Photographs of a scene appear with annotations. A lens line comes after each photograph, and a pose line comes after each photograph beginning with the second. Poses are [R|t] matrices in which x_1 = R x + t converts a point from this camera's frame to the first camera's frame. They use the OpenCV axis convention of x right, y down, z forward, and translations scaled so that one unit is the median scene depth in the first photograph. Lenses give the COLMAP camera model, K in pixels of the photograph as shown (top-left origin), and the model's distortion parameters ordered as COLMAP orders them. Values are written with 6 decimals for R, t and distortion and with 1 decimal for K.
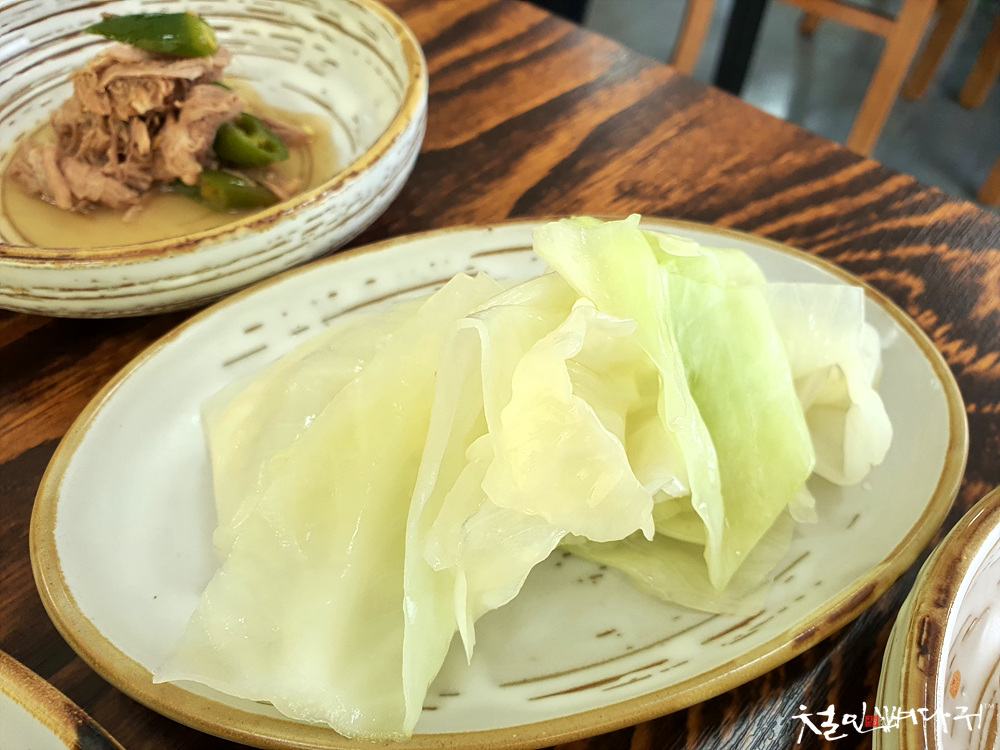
lens RADIAL K [[766.5, 0, 500.0], [0, 766.5, 375.0], [0, 0, 1]] dist [-0.011966, 0.007324]
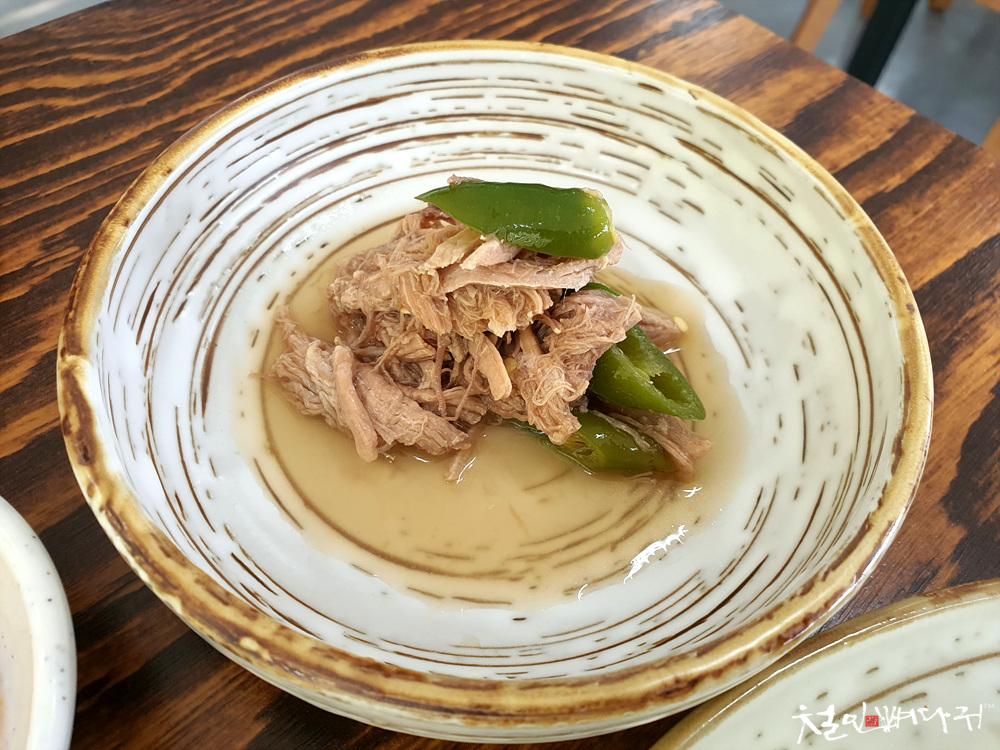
lens RADIAL K [[765.2, 0, 500.0], [0, 765.2, 347.1], [0, 0, 1]] dist [-0.002496, -0.000421]
pose [[0.995848, 0.083687, -0.035810, -0.436158], [-0.081439, 0.994858, 0.060203, -0.367782], [0.040664, -0.057037, 0.997544, 0.329804]]
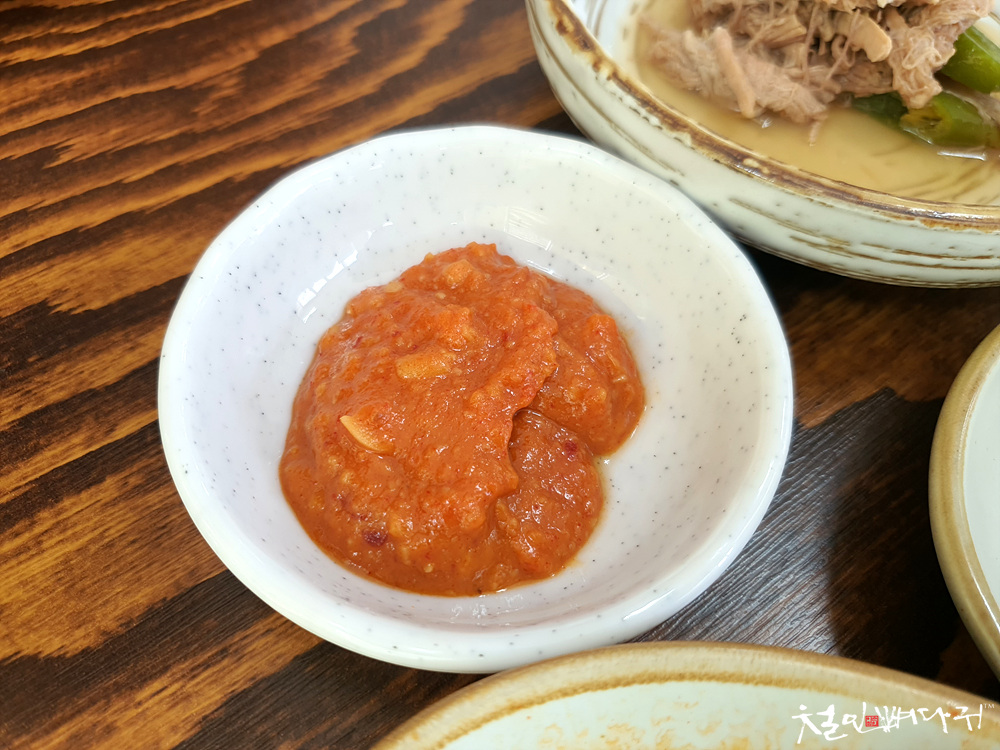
lens RADIAL K [[766.5, 0, 500.0], [0, 766.5, 375.0], [0, 0, 1]] dist [-0.011966, 0.007324]
pose [[0.983440, 0.160659, -0.083869, -0.715328], [-0.145196, 0.975394, 0.165906, -0.046441], [0.108460, -0.150981, 0.982569, 0.129452]]
